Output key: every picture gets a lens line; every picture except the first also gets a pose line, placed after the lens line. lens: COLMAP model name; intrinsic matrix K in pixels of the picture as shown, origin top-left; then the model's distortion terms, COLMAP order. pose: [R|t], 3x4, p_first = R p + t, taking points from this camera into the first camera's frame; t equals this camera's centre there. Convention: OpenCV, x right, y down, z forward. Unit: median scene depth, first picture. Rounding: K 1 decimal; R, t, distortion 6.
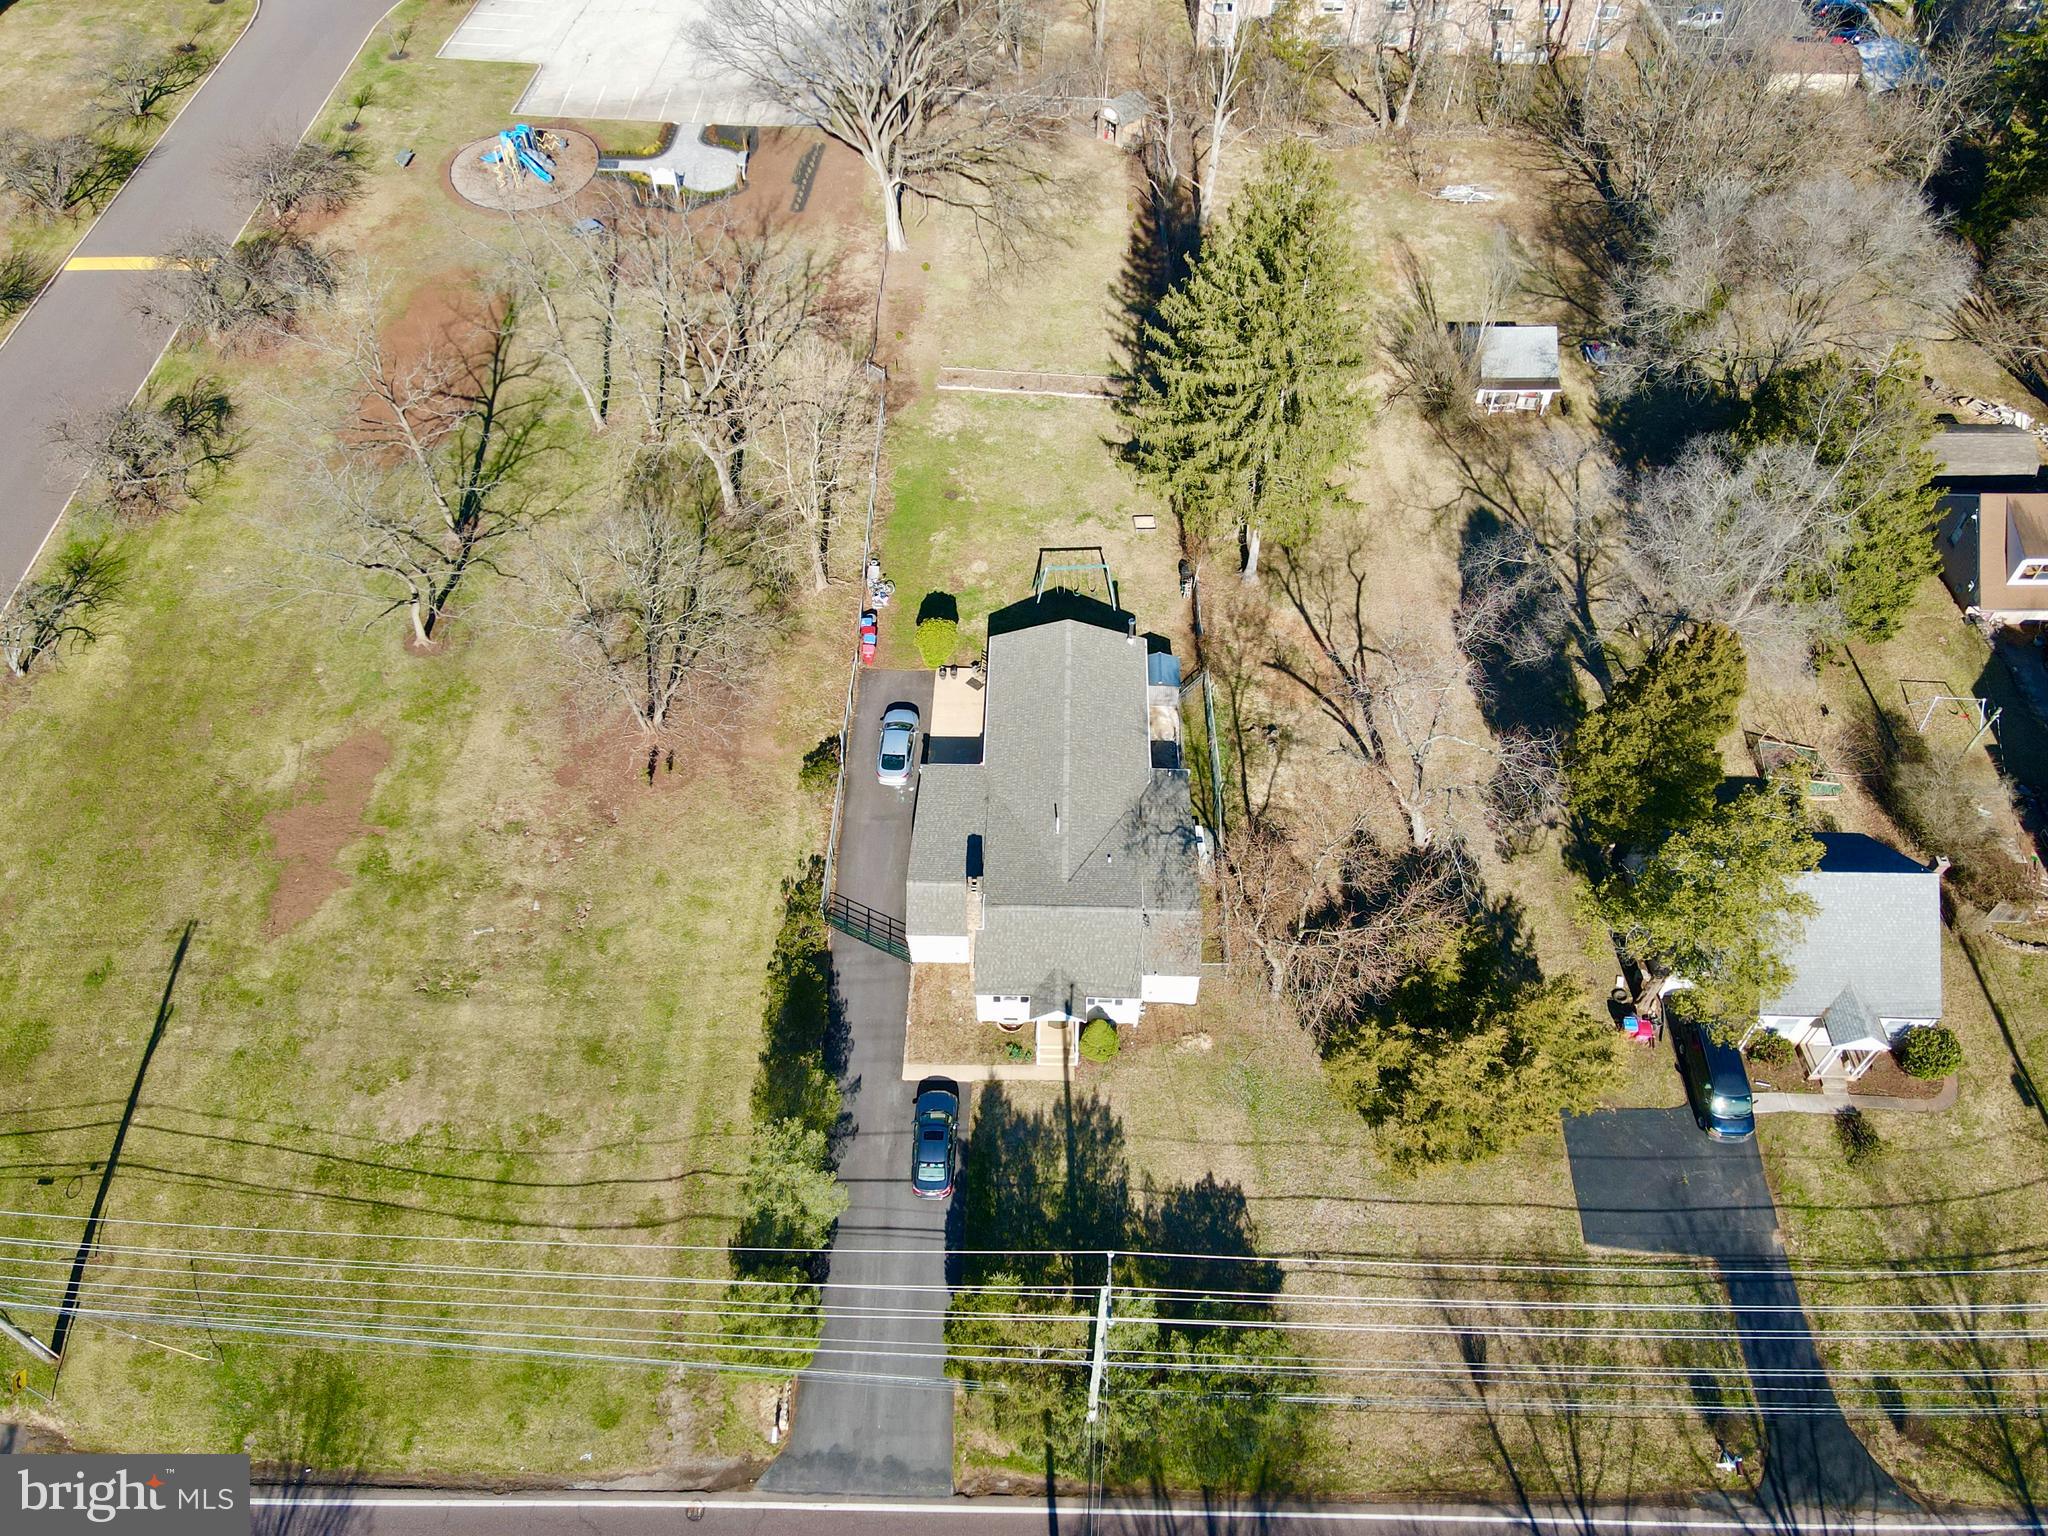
lens RADIAL K [[1509.7, 0, 1016.8], [0, 1509.7, 758.8], [0, 0, 1]] dist [0.014149, 0.012451]
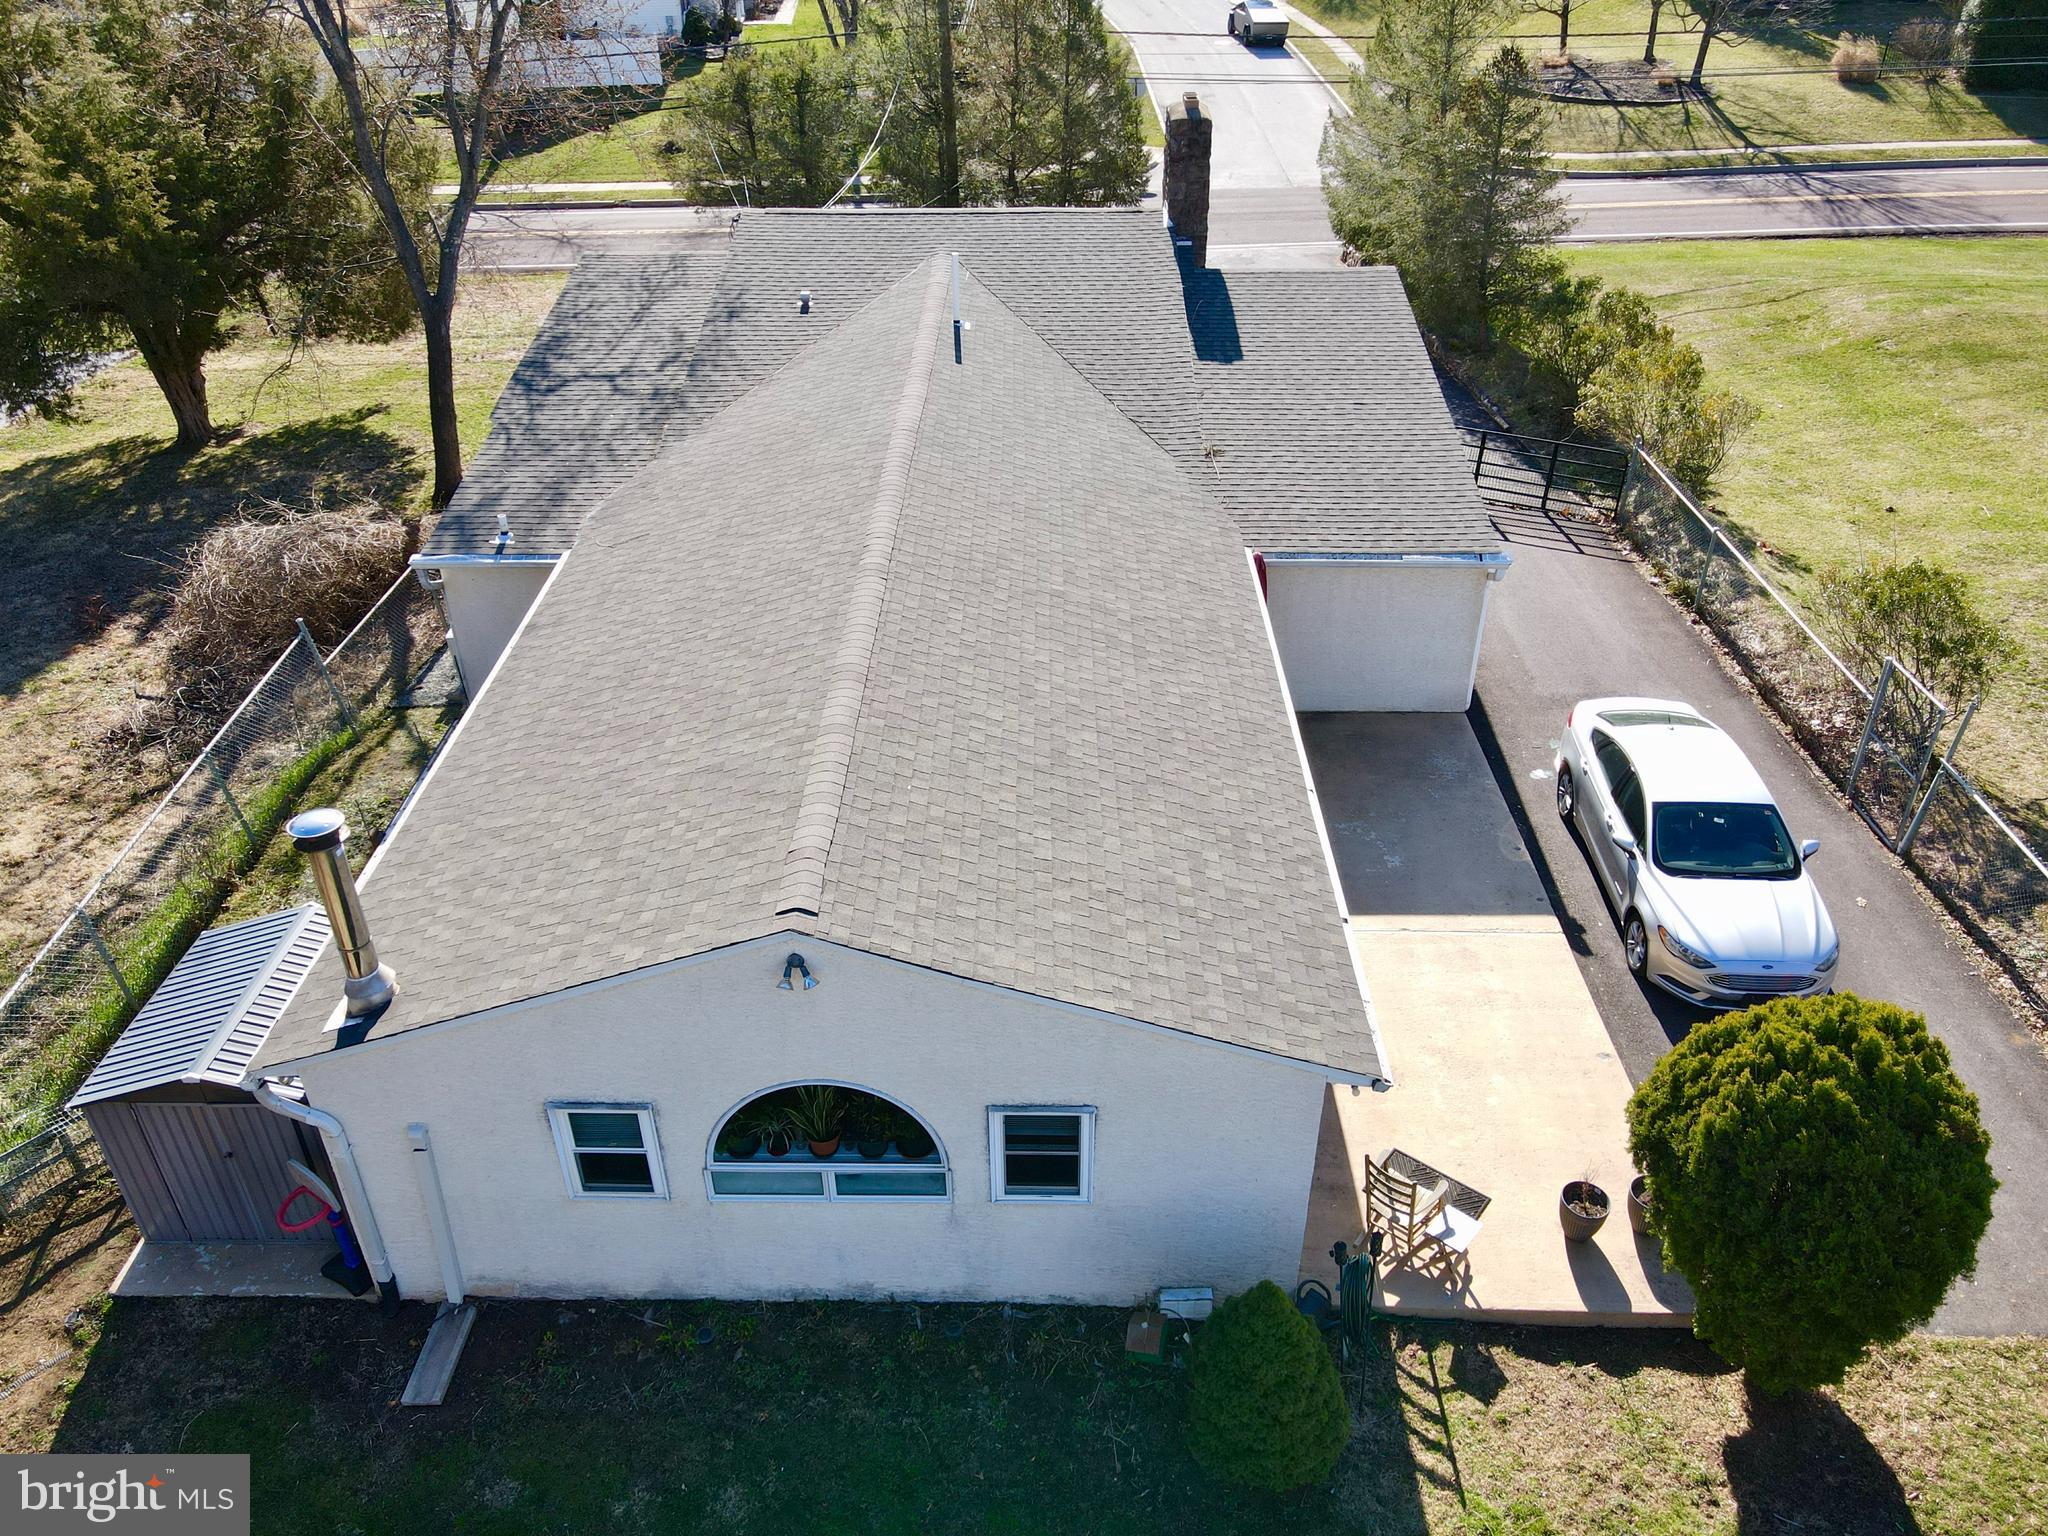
lens RADIAL K [[1504.4, 0, 1005.7], [0, 1504.4, 752.2], [0, 0, 1]] dist [0.005045, 0.003128]
pose [[-0.999862, 0.016125, 0.004090, 0.018028], [0.005927, 0.115563, 0.993283, -0.254874], [0.015544, 0.993169, -0.115642, 1.162906]]
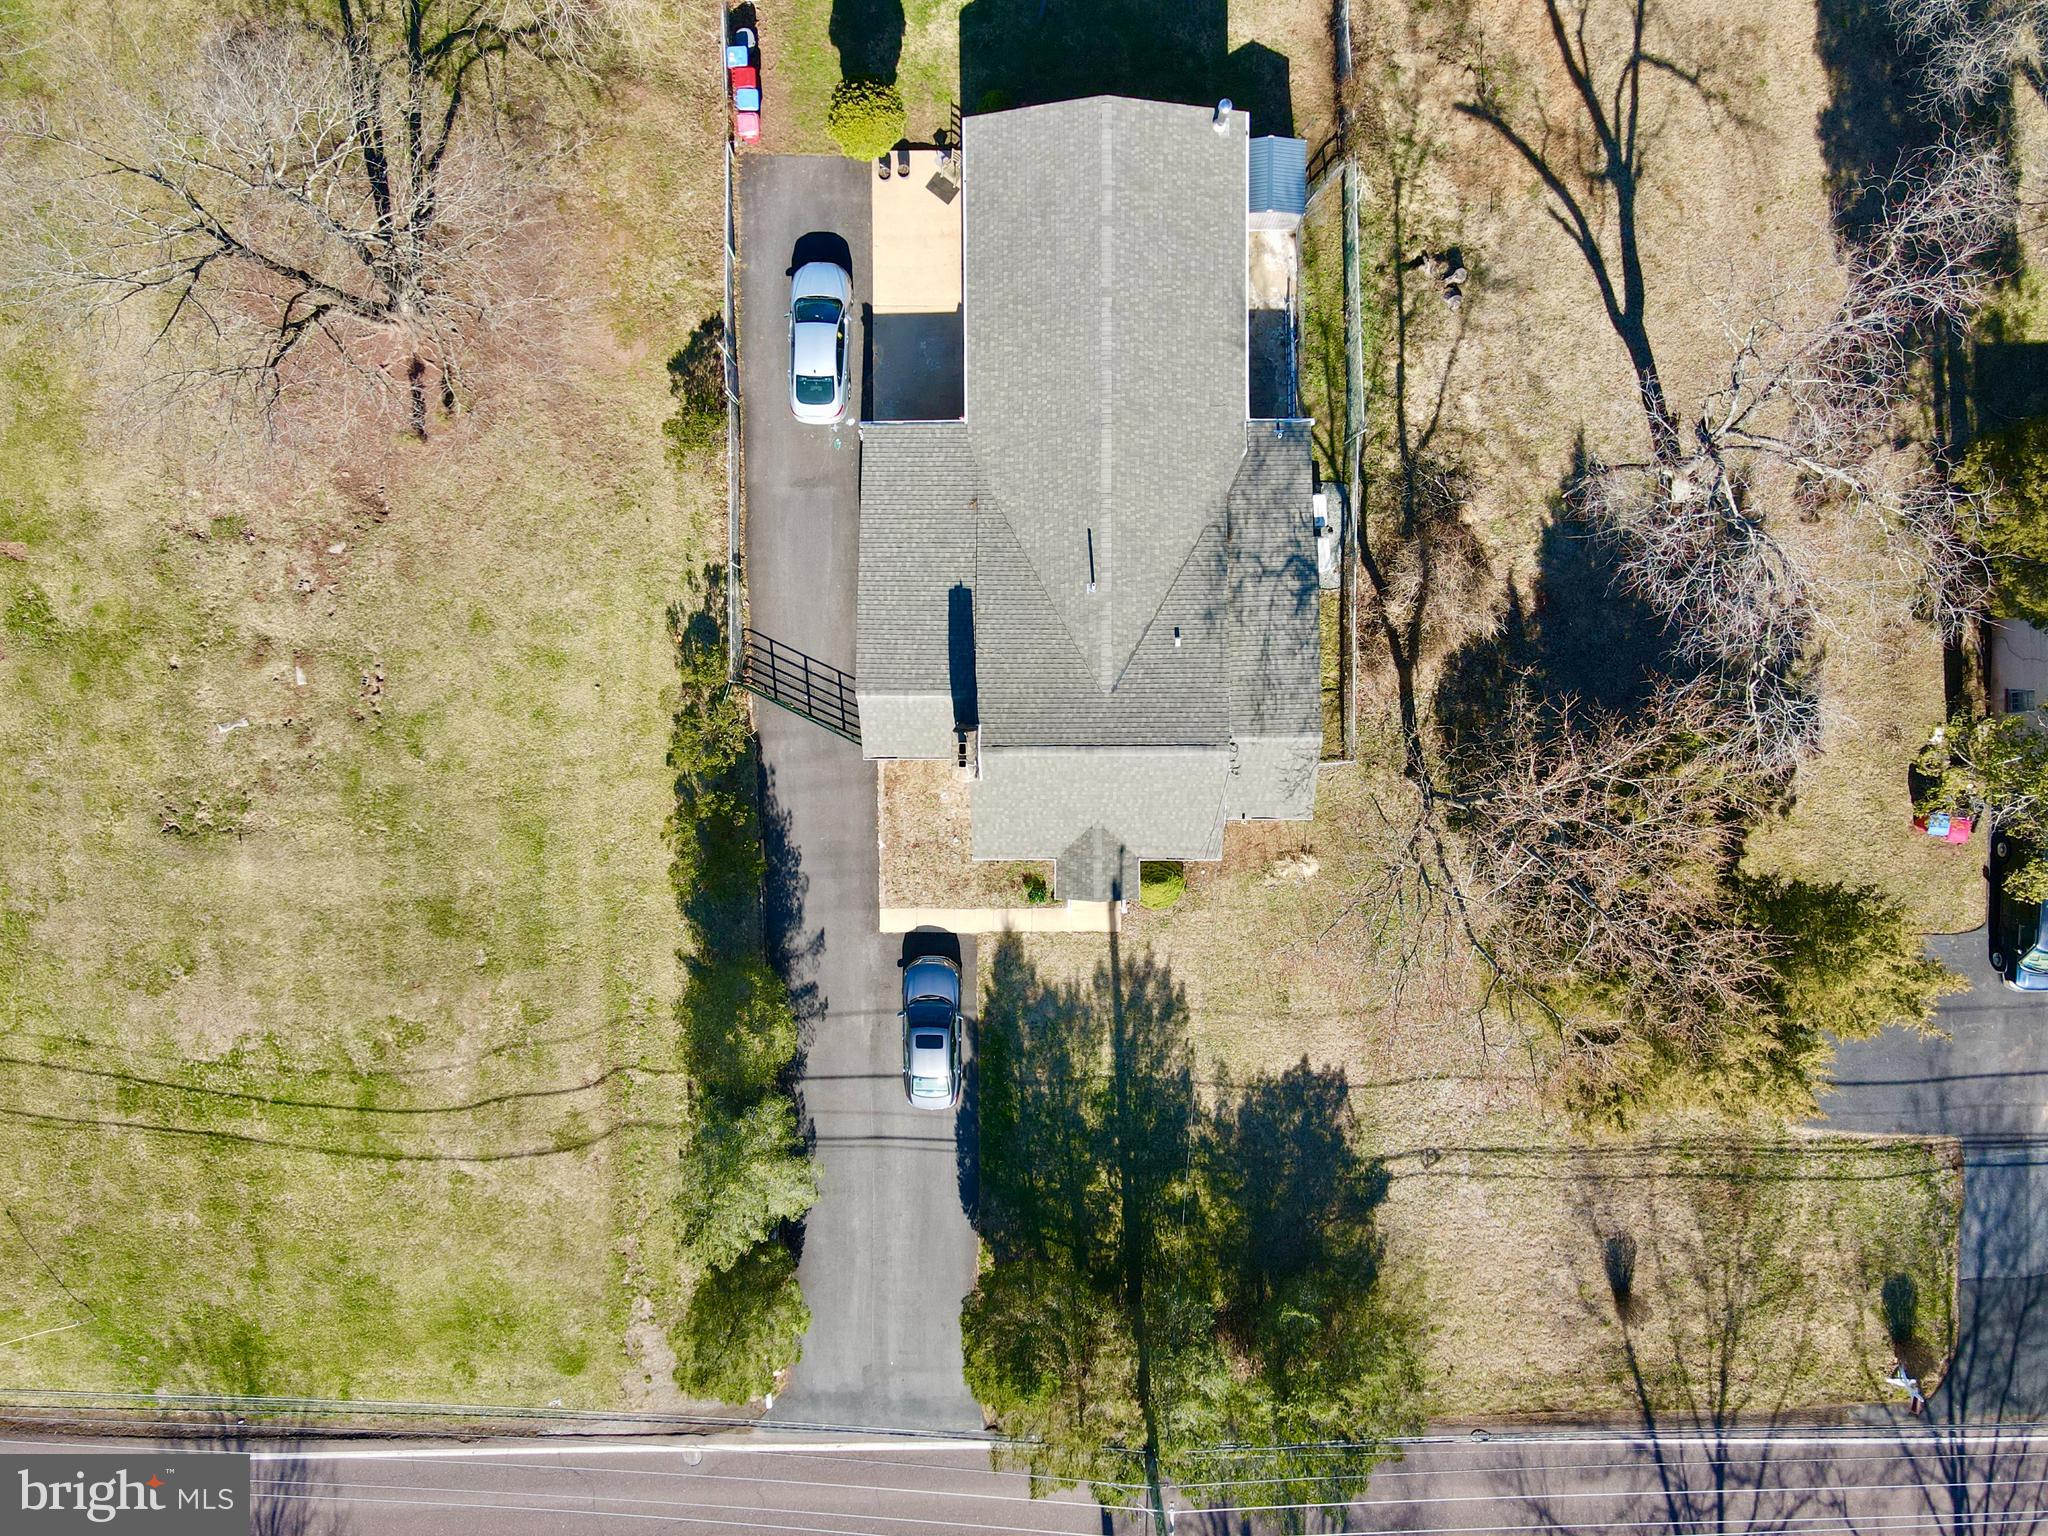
lens RADIAL K [[1509.7, 0, 1016.8], [0, 1509.7, 758.8], [0, 0, 1]] dist [0.014149, 0.012451]
pose [[0.999152, -0.032910, -0.024729, 0.008888], [0.041035, 0.748518, 0.661844, -0.318305], [-0.003271, -0.662298, 0.749234, 0.513219]]
